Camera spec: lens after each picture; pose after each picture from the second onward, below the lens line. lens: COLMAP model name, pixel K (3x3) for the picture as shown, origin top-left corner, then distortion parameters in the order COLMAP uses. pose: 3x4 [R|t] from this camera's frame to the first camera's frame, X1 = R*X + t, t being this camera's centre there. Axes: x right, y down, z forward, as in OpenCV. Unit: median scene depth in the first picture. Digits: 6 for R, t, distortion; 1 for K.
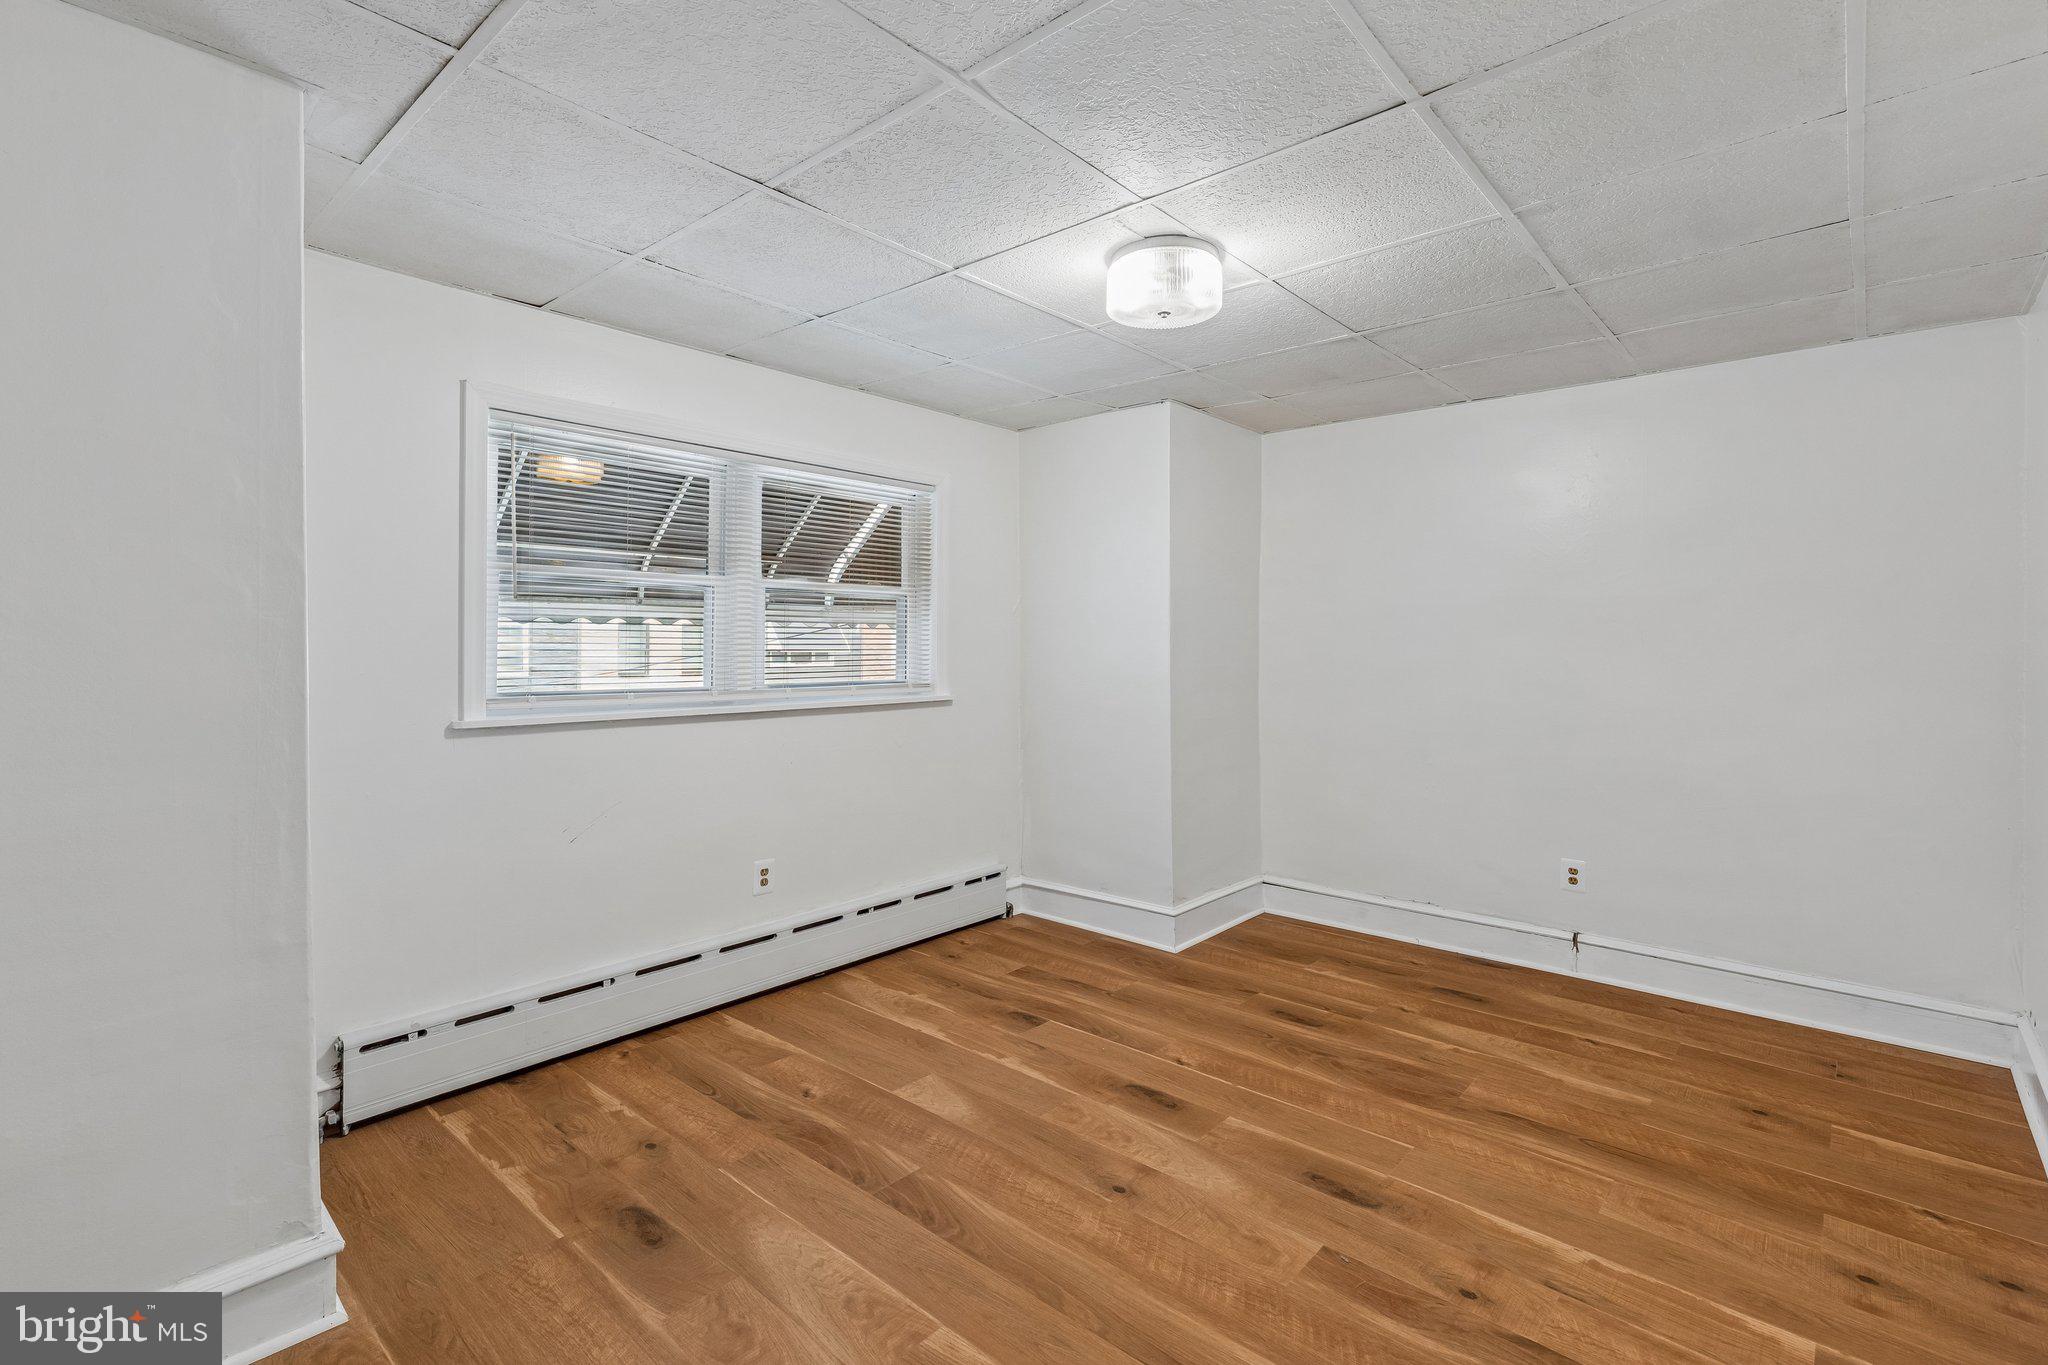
lens RADIAL K [[923.2, 0, 1029.2], [0, 923.2, 682.7], [0, 0, 1]] dist [0.006087, -0.000690]
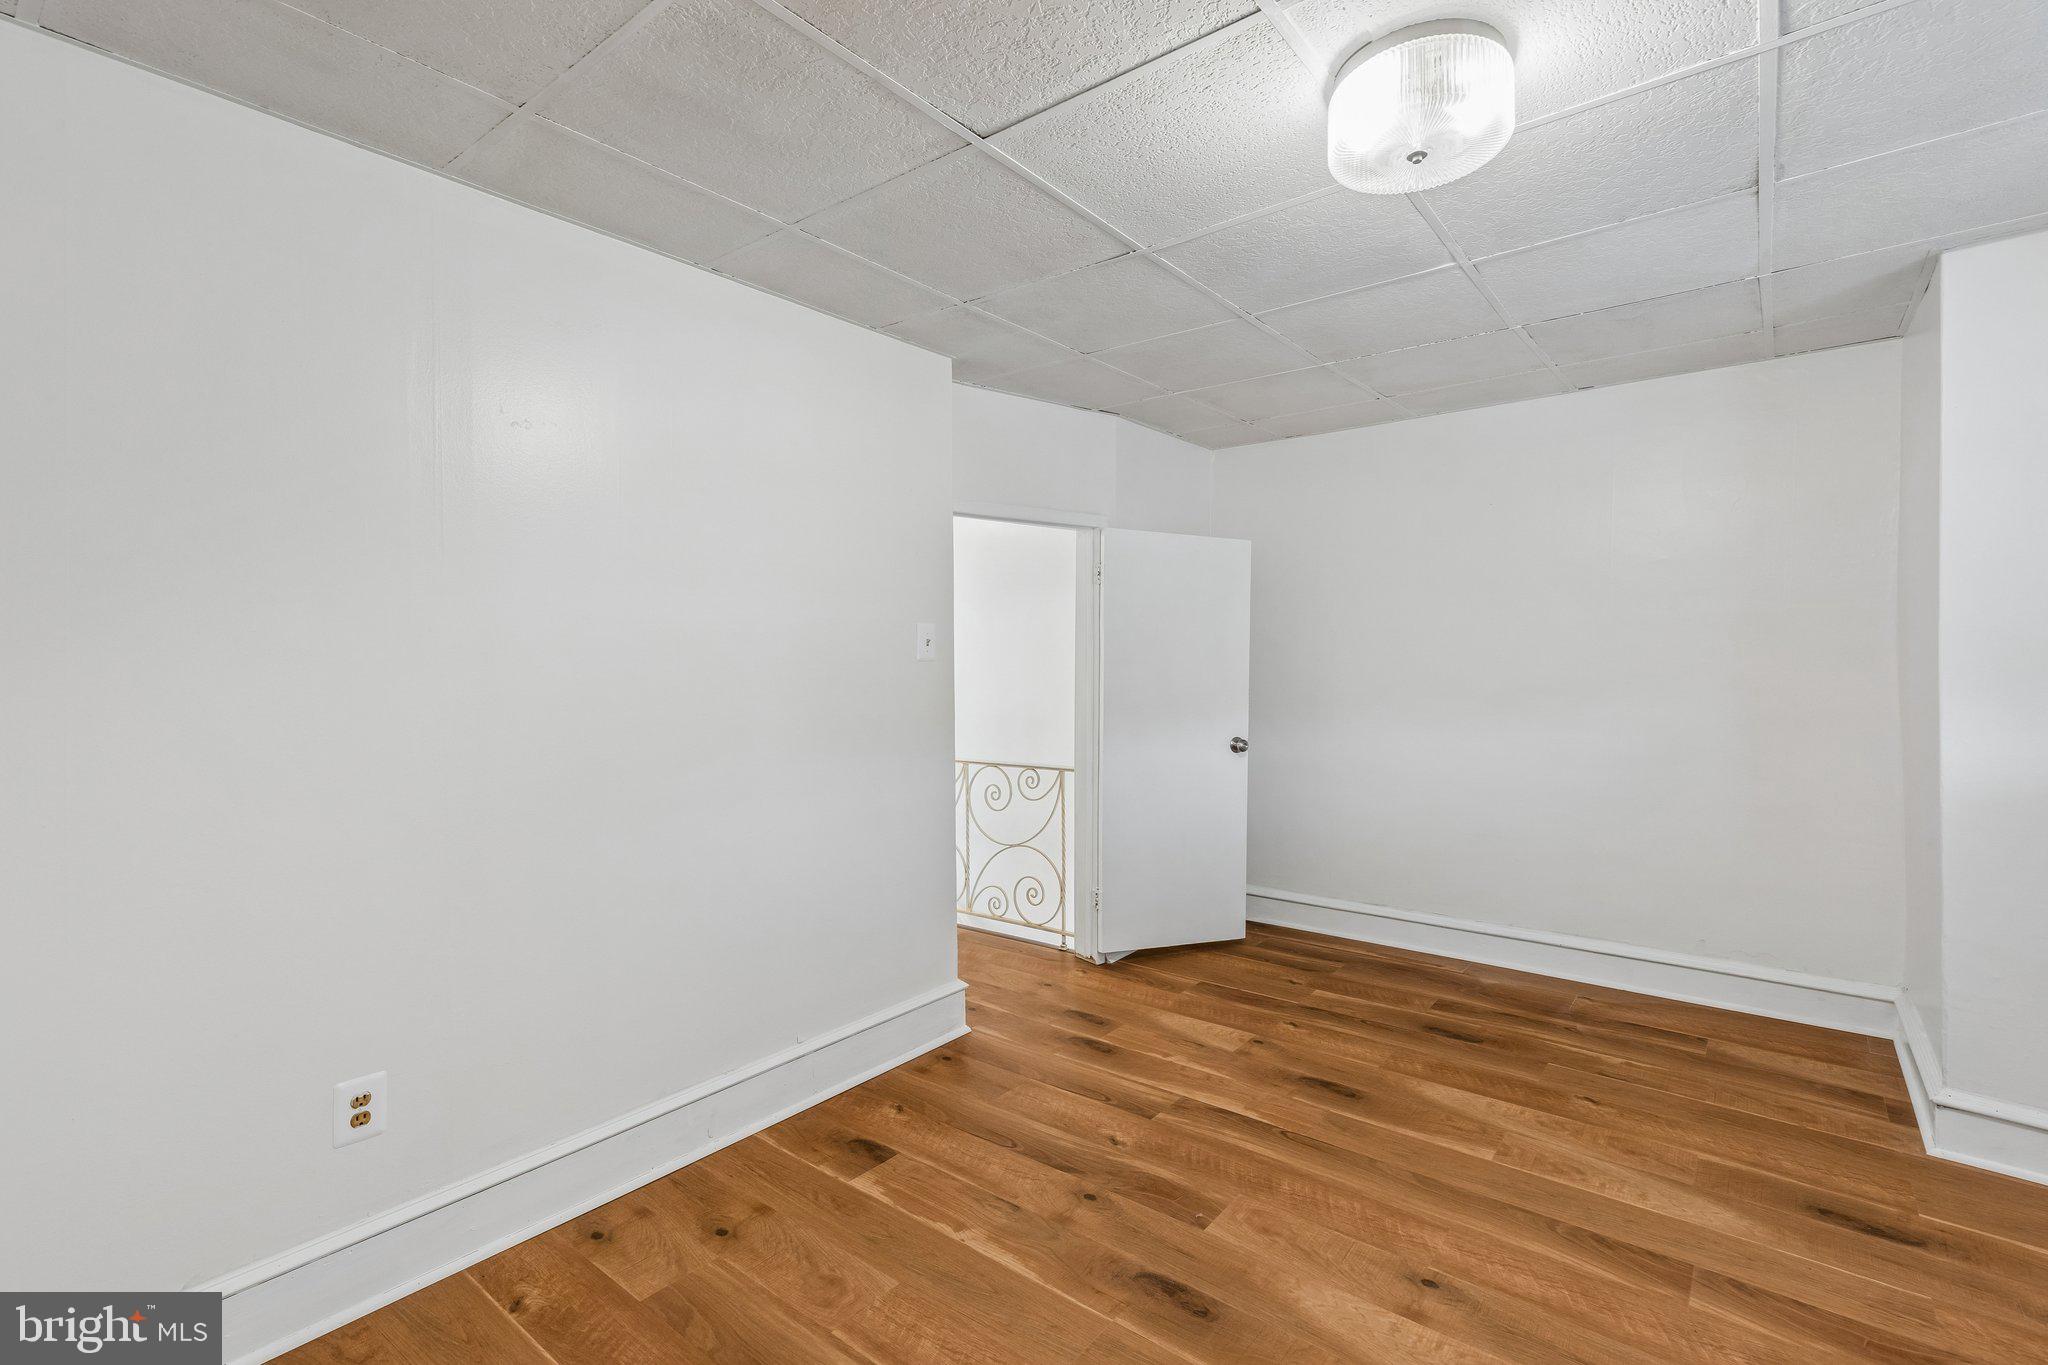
lens RADIAL K [[923.2, 0, 1029.2], [0, 923.2, 682.7], [0, 0, 1]] dist [0.006087, -0.000690]
pose [[-0.998947, 0.005767, -0.045506, 0.558737], [0.002807, 0.997891, 0.064848, -0.078872], [0.045784, 0.064652, -0.996857, 1.991597]]
